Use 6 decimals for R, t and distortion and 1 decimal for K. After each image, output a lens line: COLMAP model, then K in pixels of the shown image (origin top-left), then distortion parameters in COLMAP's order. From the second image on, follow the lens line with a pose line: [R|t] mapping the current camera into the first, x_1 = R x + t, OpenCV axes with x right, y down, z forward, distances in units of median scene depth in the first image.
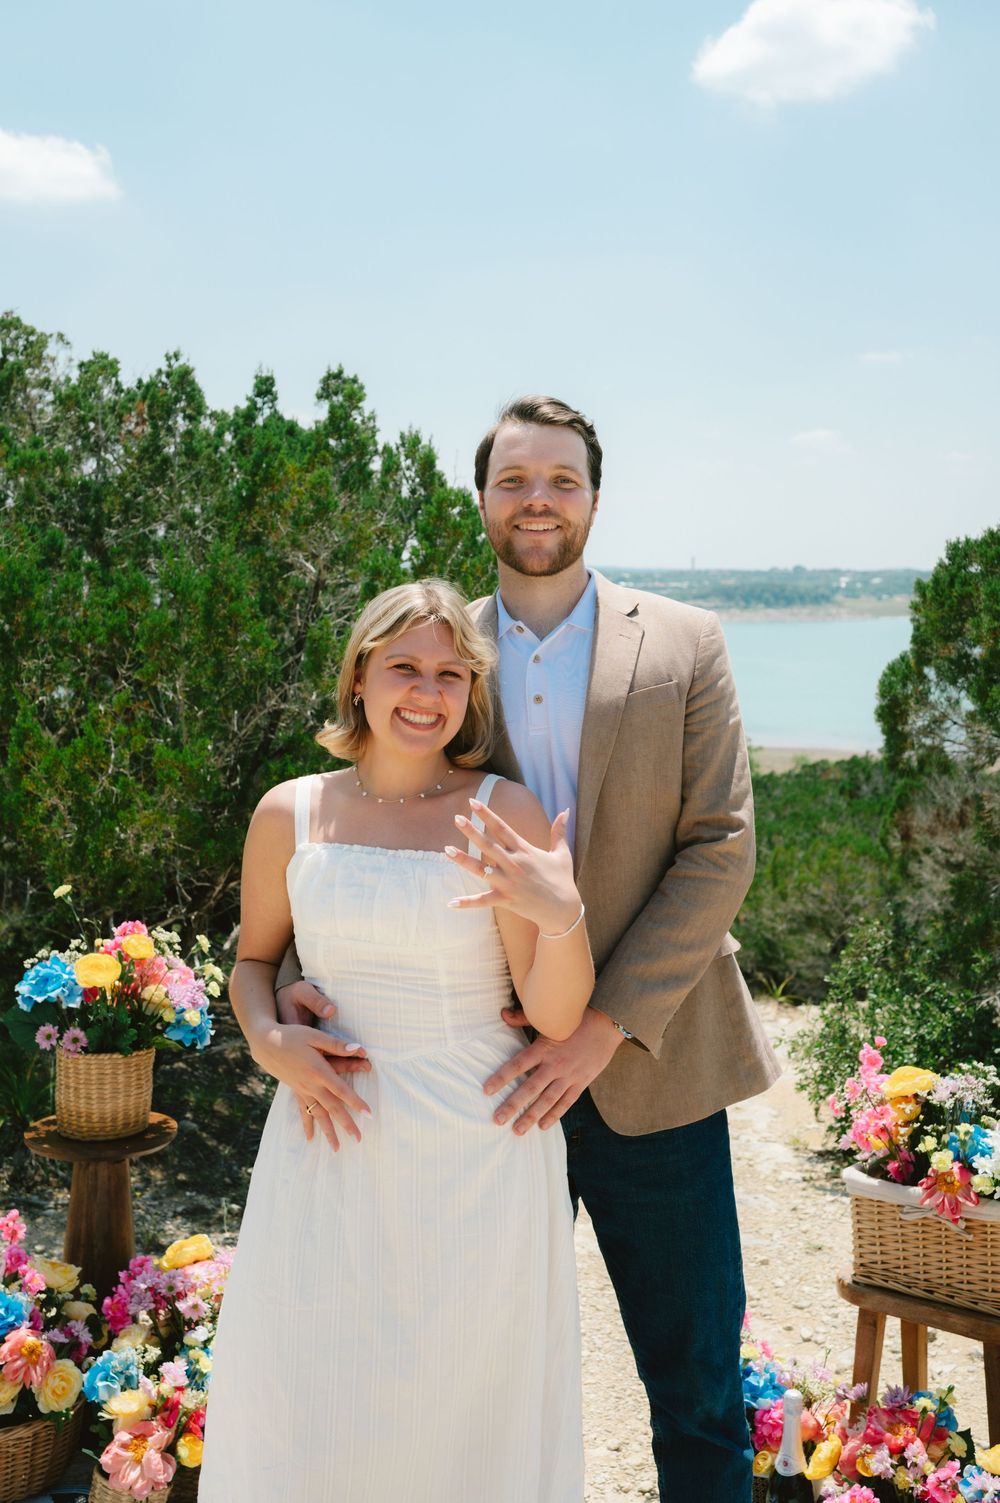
lens RADIAL K [[1666.4, 0, 526.4], [0, 1666.4, 620.1], [0, 0, 1]] dist [0.000971, -0.000856]
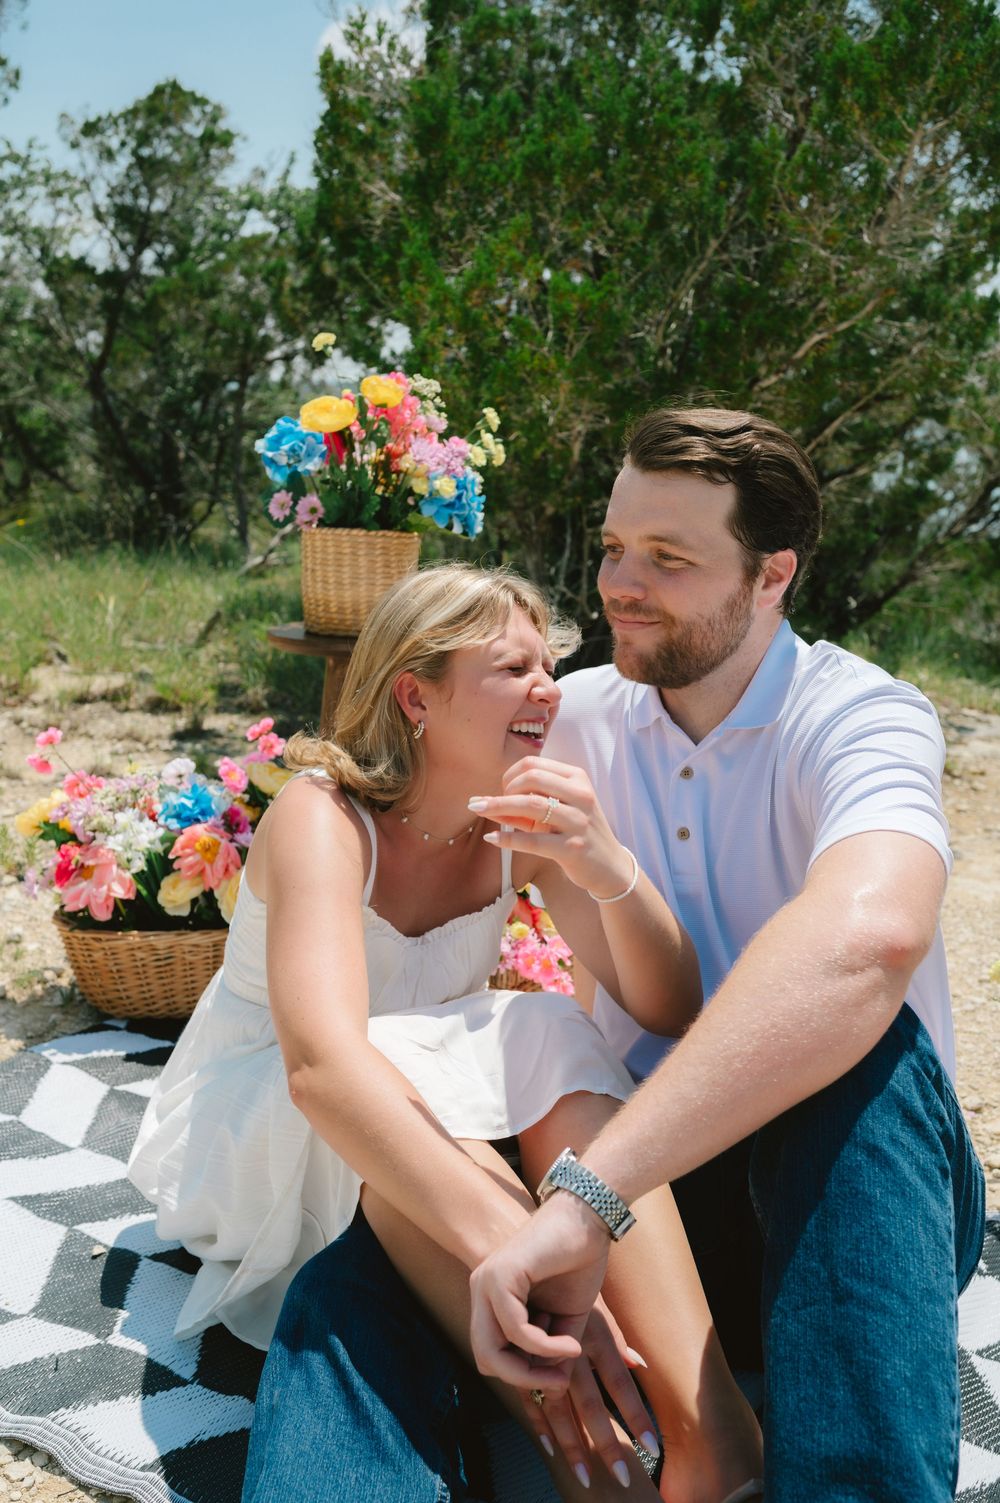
lens RADIAL K [[1409.2, 0, 506.8], [0, 1409.2, 749.4], [0, 0, 1]] dist [-0.004295, 0.002853]
pose [[0.907606, 0.094859, -0.408966, 0.066495], [-0.005973, 0.976958, 0.213347, 0.138187], [0.419781, -0.191192, 0.887260, 0.259887]]
